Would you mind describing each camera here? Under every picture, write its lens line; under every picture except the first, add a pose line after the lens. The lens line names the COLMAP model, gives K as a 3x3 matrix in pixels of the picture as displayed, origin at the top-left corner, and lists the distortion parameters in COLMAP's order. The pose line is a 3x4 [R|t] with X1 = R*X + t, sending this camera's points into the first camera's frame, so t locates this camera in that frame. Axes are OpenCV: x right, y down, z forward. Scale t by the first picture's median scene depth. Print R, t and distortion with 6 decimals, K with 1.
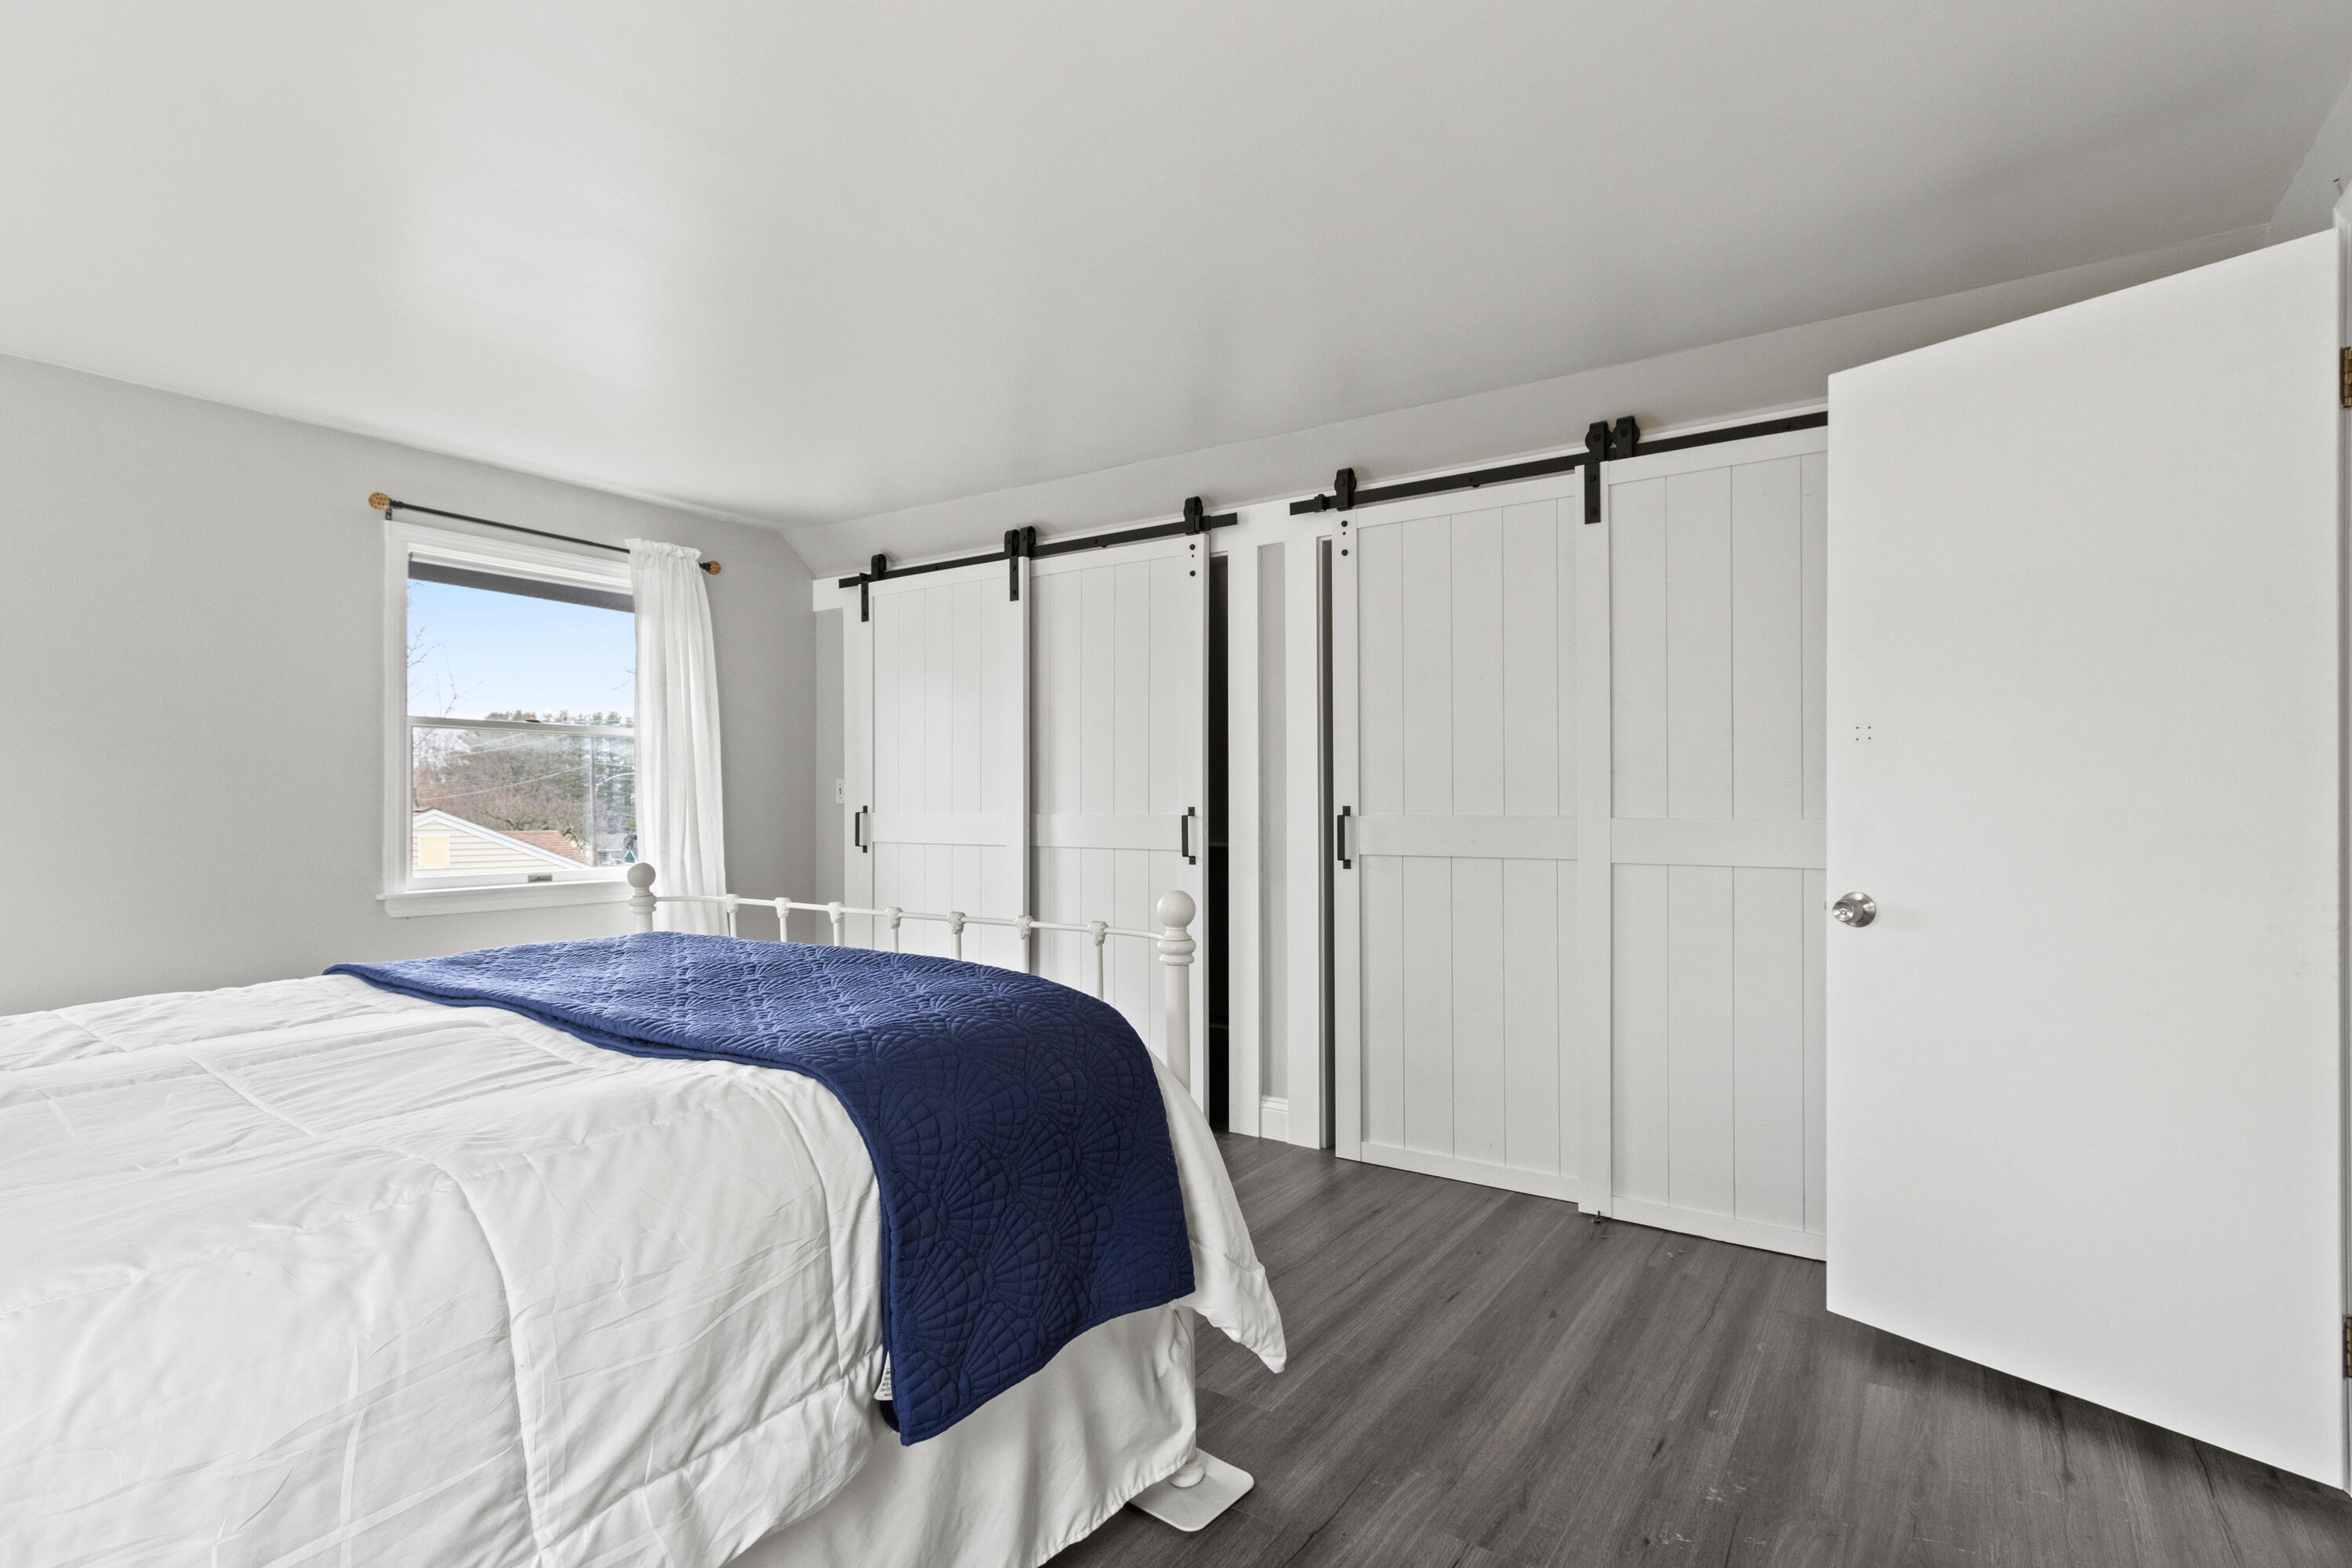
lens RADIAL K [[1119.6, 0, 1172.0], [0, 1119.6, 798.0], [0, 0, 1]] dist [0.002377, 0.000119]
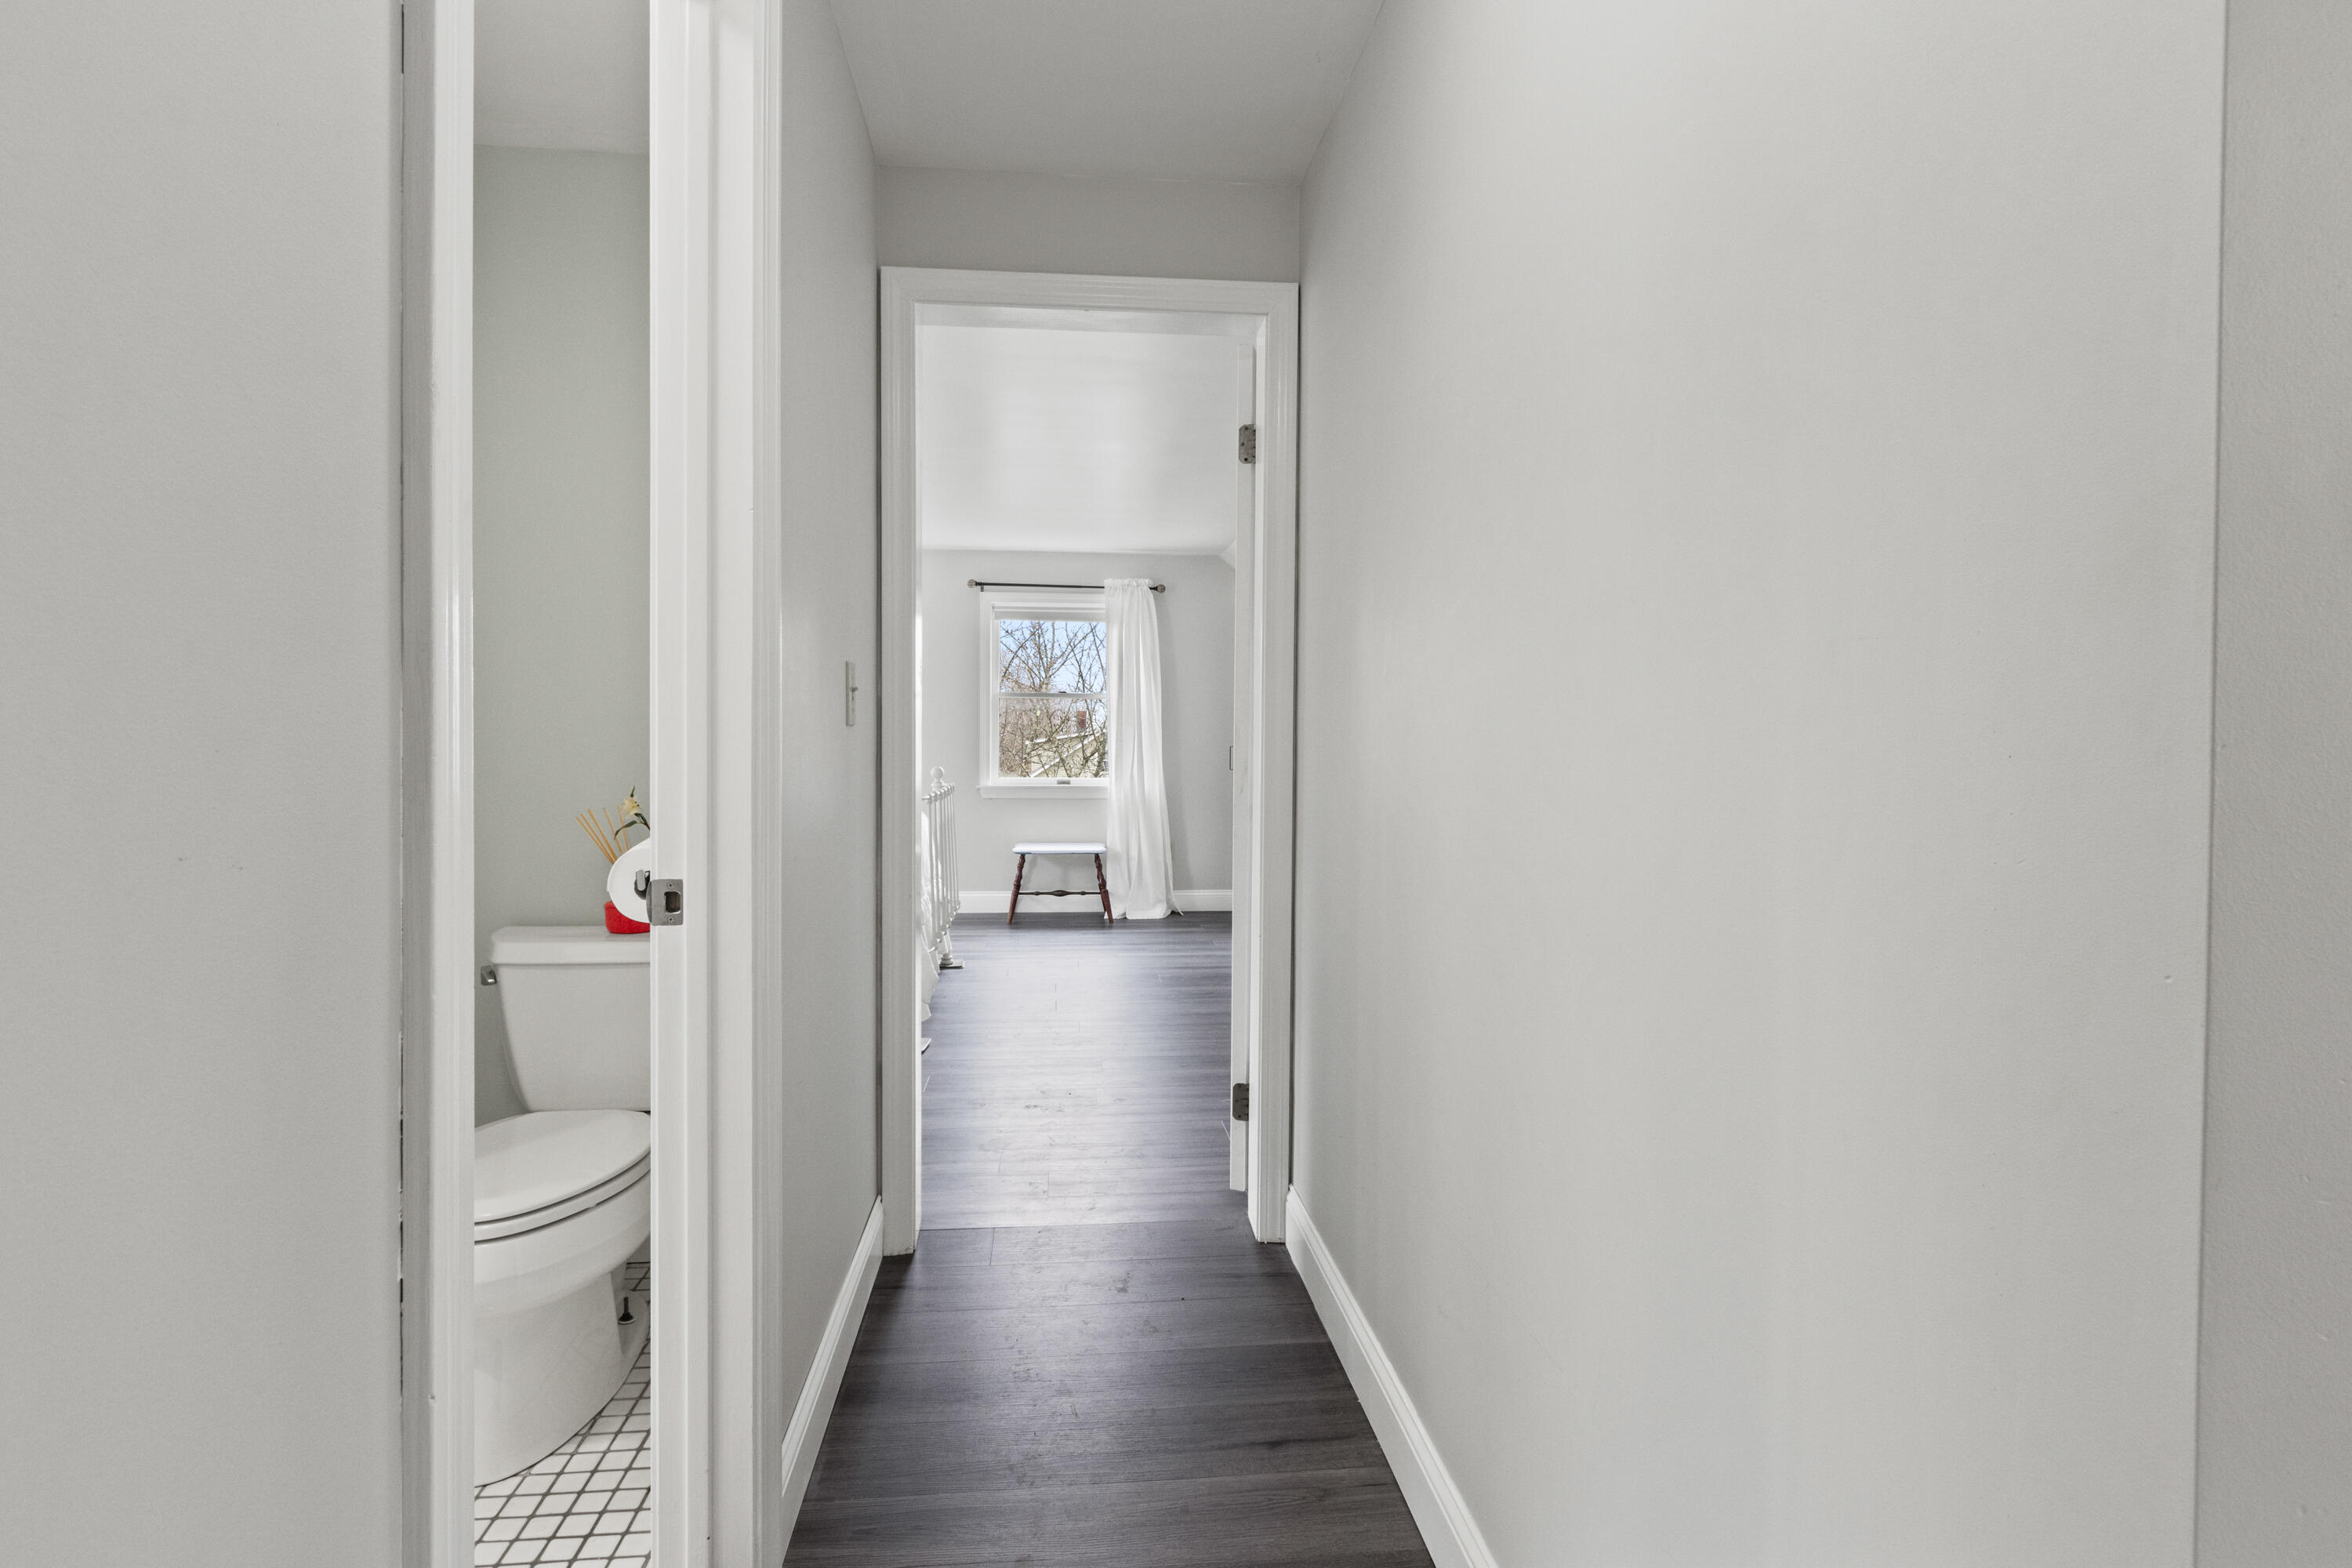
lens RADIAL K [[1232.5, 0, 1162.9], [0, 1232.5, 747.1], [0, 0, 1]] dist [0.001467, -0.001514]
pose [[0.650381, 0.004606, -0.759594, 3.755206], [0.000773, 0.999977, 0.006726, 0.017016], [0.759608, -0.004962, 0.650363, -0.481199]]
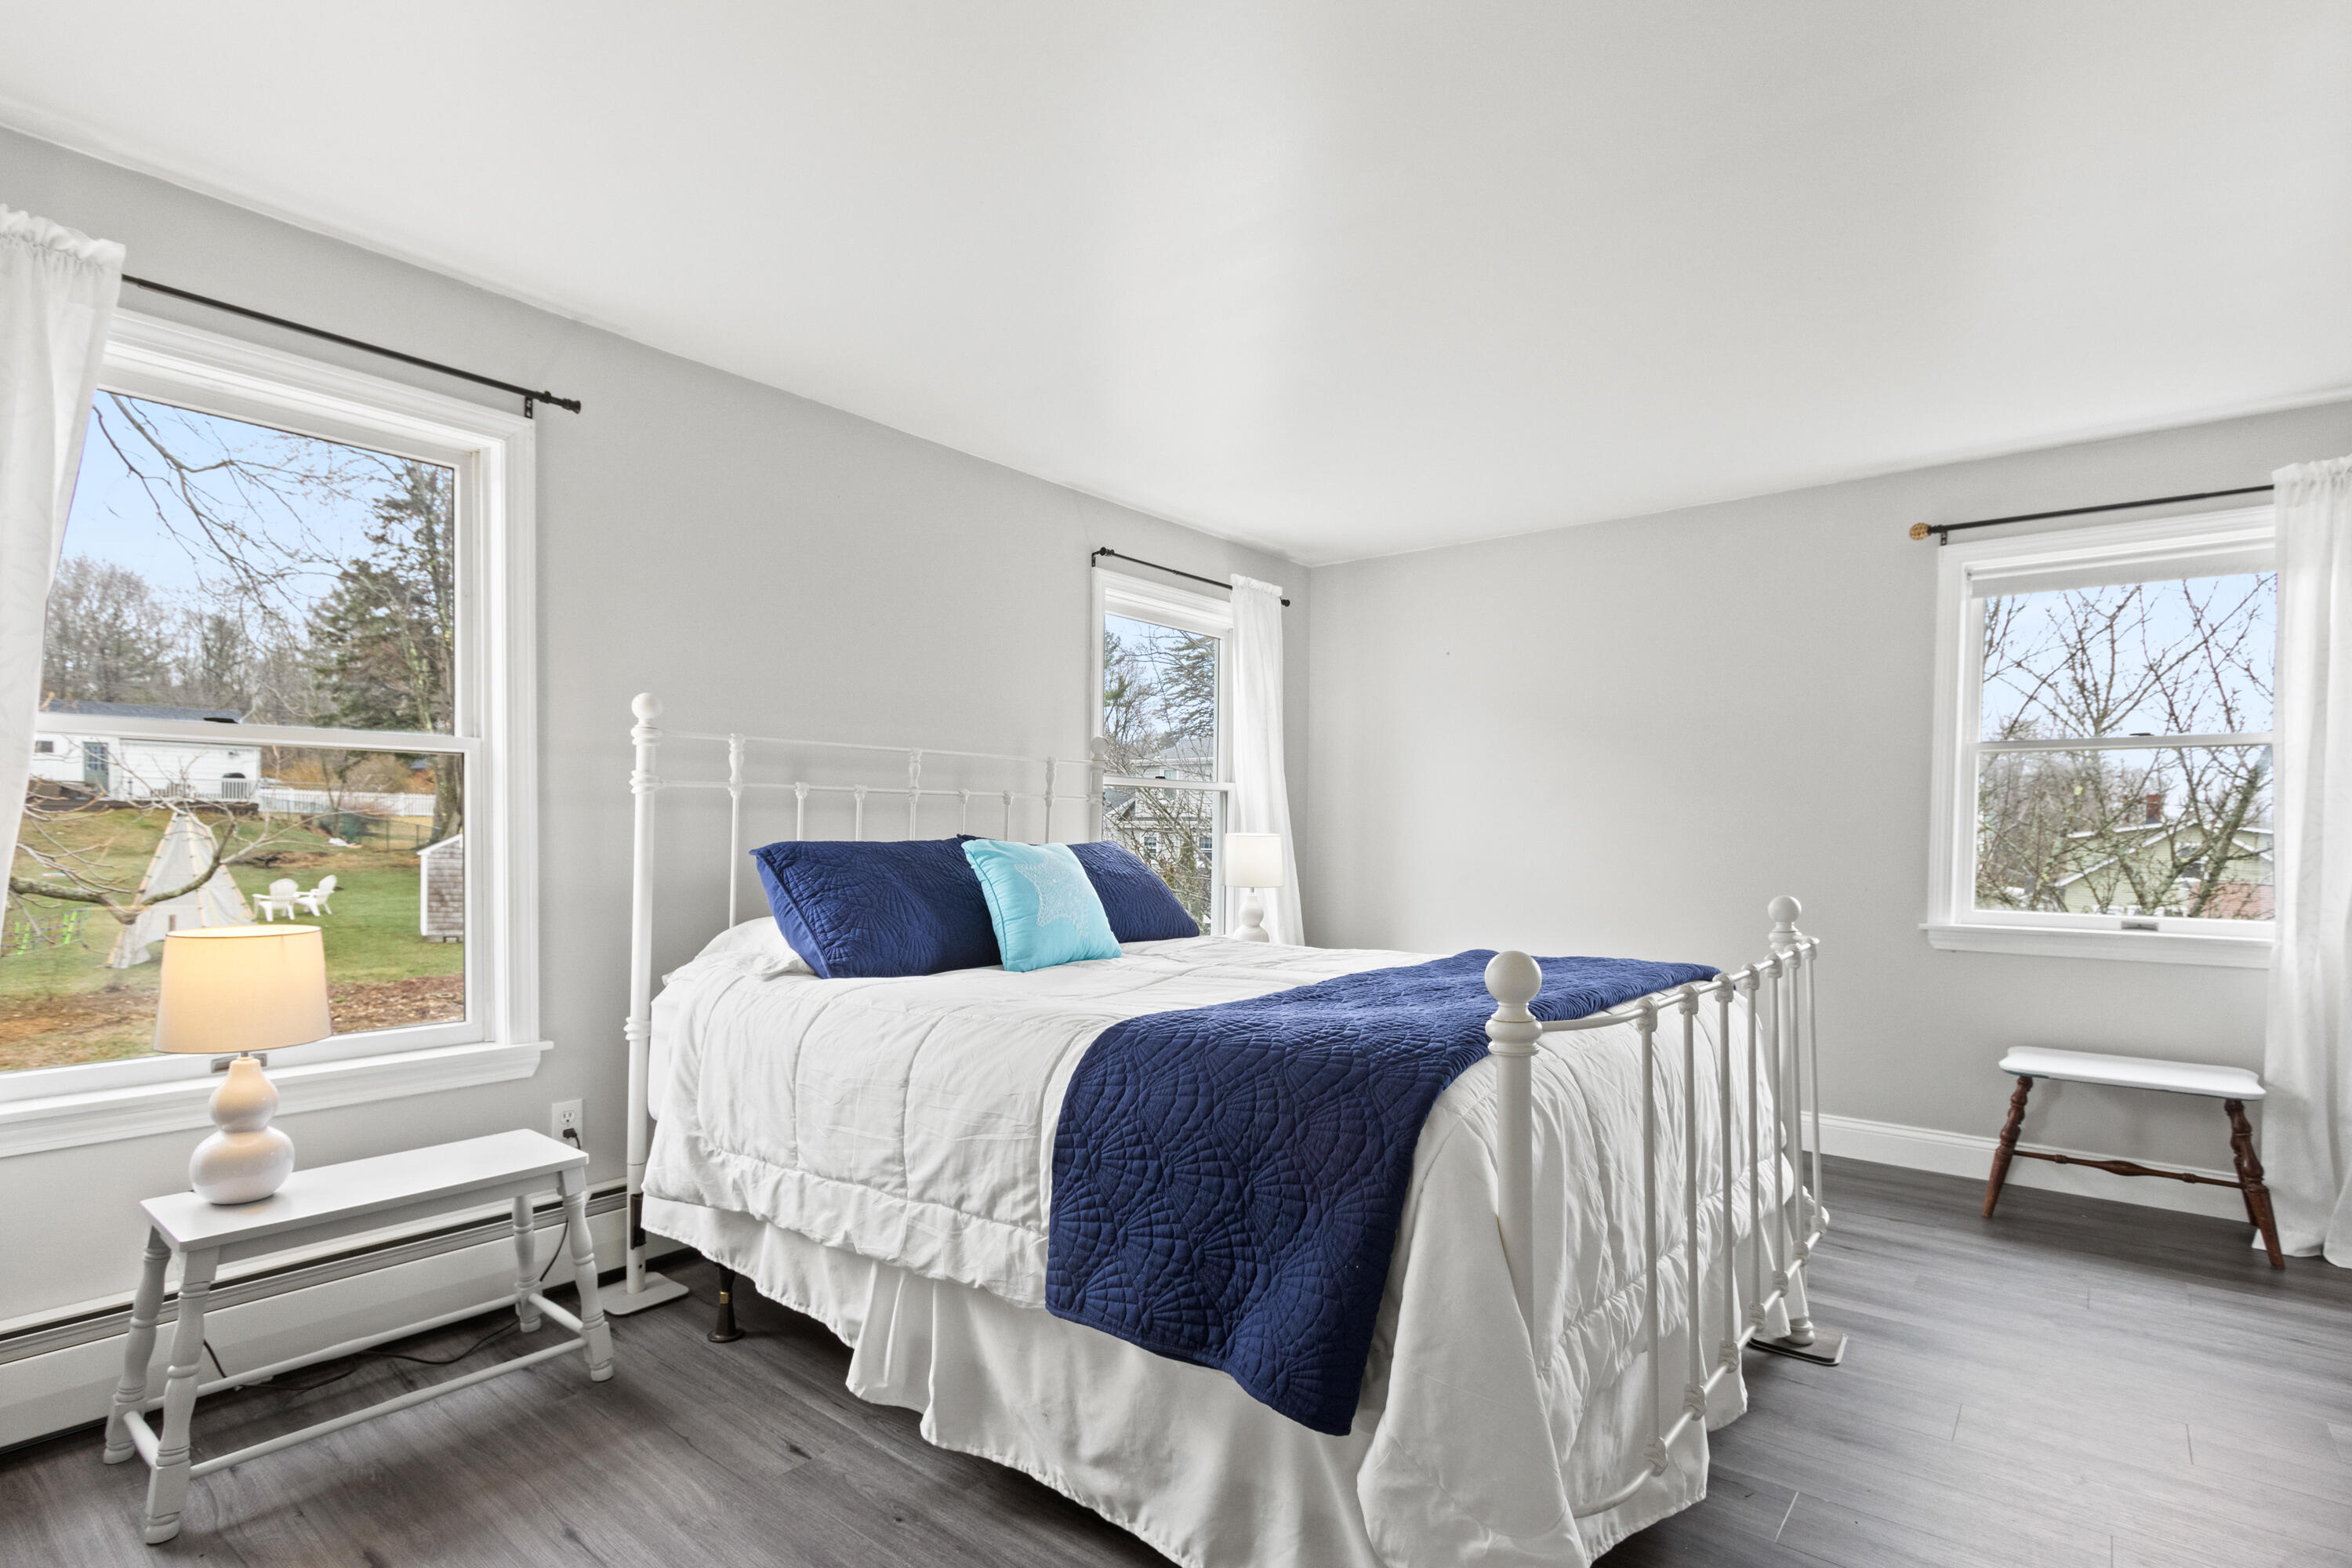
lens RADIAL K [[1133.5, 0, 1183.9], [0, 1133.5, 867.7], [0, 0, 1]] dist [-0.001909, -0.000886]
pose [[-0.062202, 0.032346, -0.997539, 1.161064], [-0.001078, 0.999472, 0.032476, 0.011762], [0.998063, 0.003095, -0.062134, 1.338105]]
